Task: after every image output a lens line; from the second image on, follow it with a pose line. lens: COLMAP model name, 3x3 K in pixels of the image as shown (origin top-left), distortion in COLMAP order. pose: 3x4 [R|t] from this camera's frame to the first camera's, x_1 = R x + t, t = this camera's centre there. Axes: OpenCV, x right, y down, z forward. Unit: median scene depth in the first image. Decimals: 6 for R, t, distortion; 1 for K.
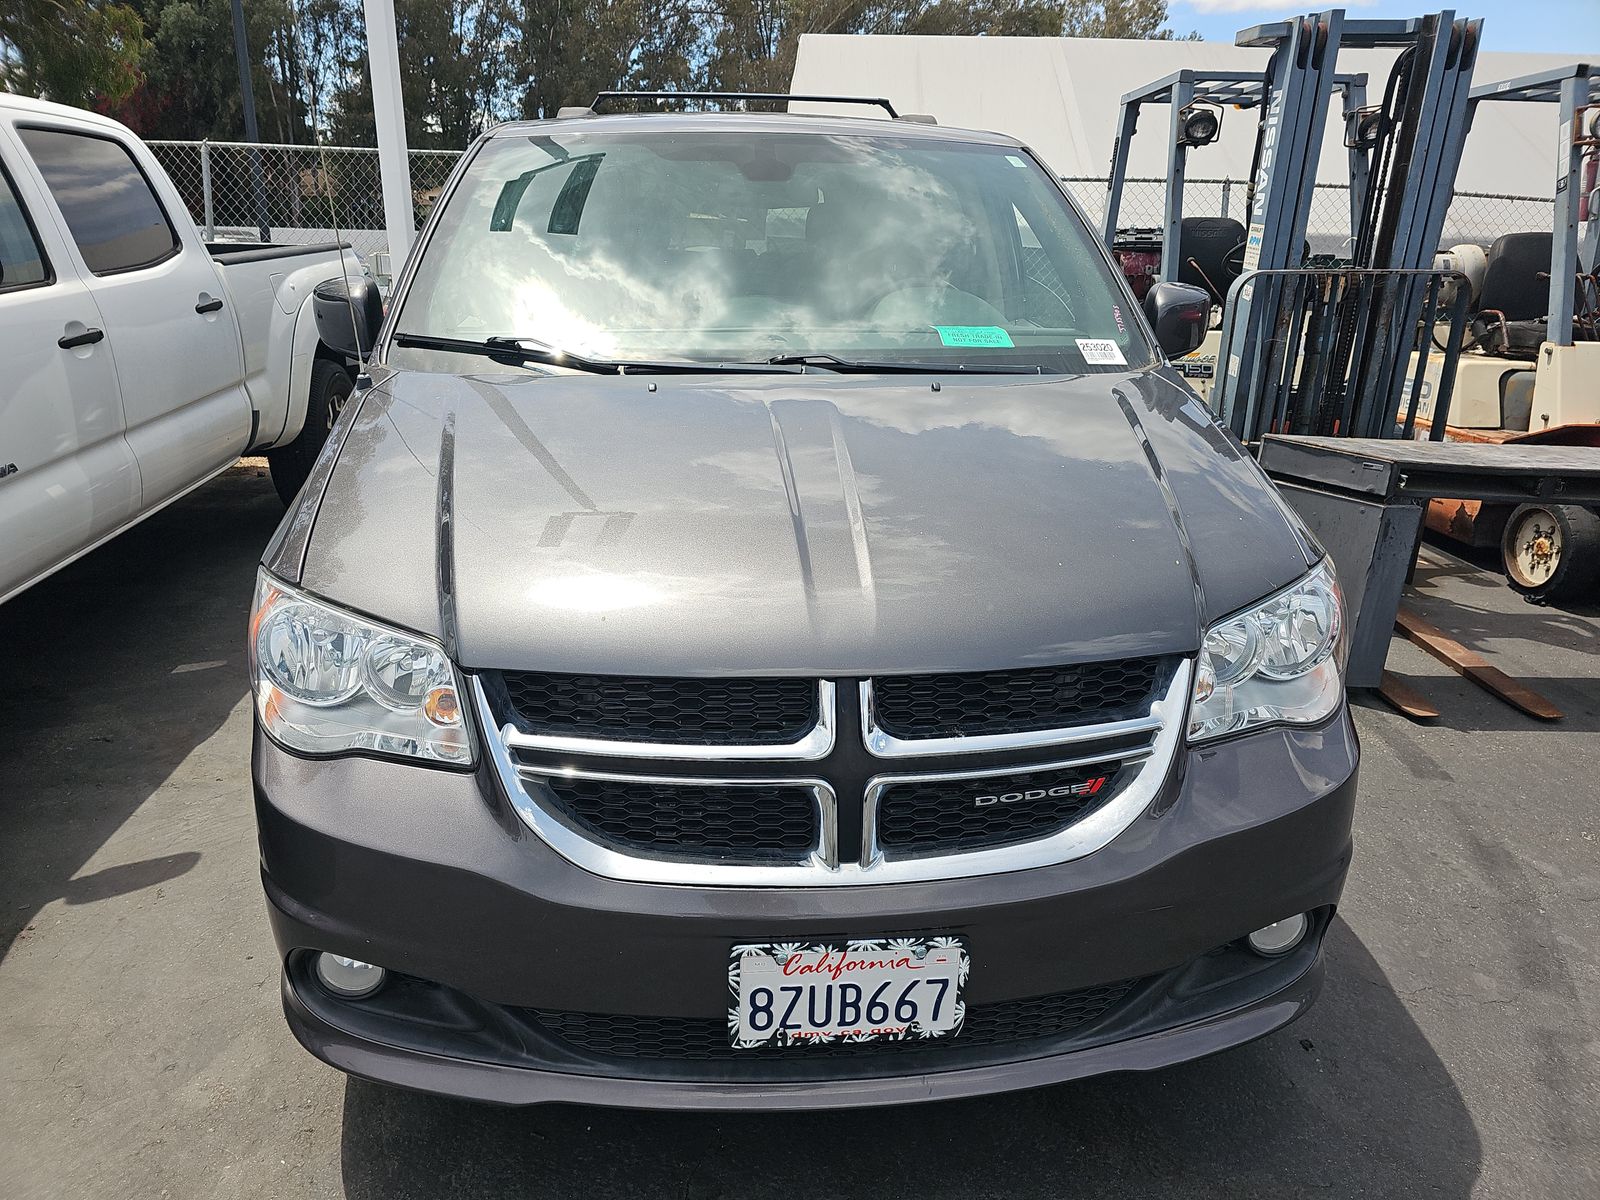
lens RADIAL K [[1070.1, 0, 800.0], [0, 1070.1, 600.0], [0, 0, 1]] dist [0.002311, -0.004606]
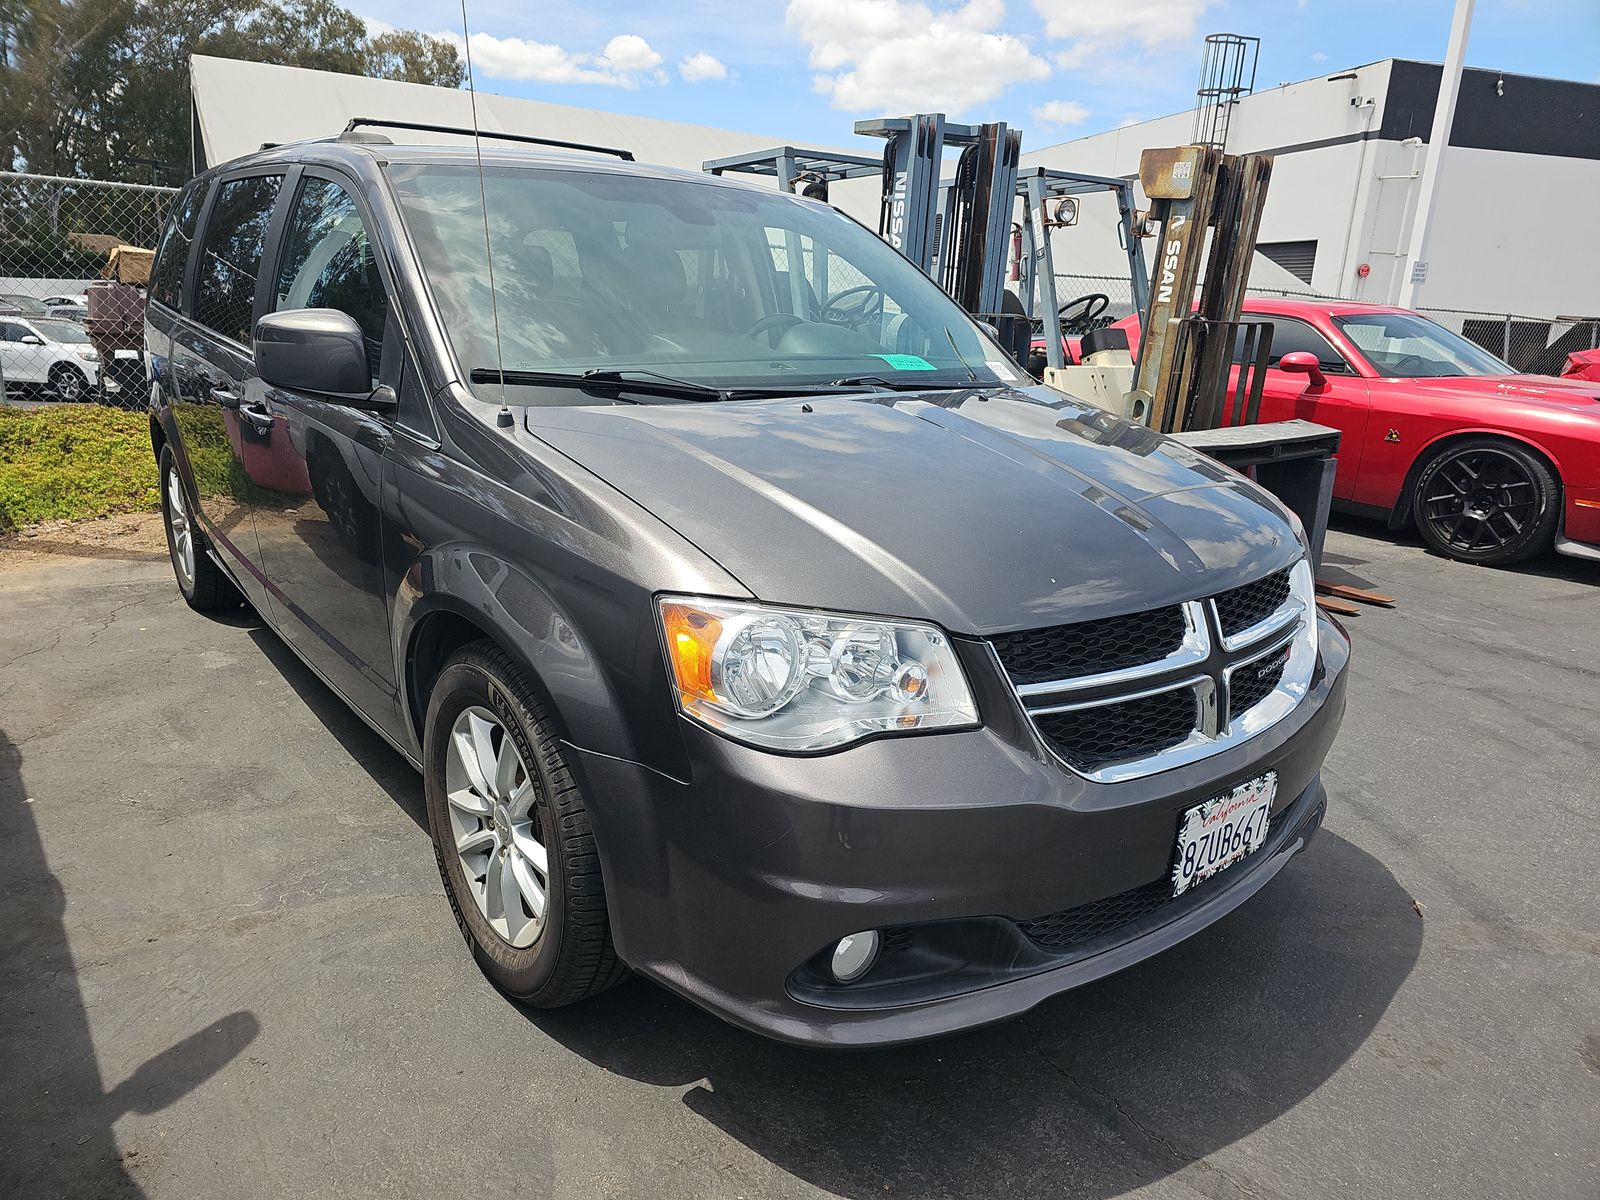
lens RADIAL K [[1072.0, 0, 800.0], [0, 1072.0, 600.0], [0, 0, 1]] dist [-0.001061, 0.001128]
pose [[0.833062, -0.137397, 0.535845, -0.569227], [0.160516, 0.987027, 0.003536, -0.005869], [-0.529379, 0.083066, 0.844309, 0.063791]]
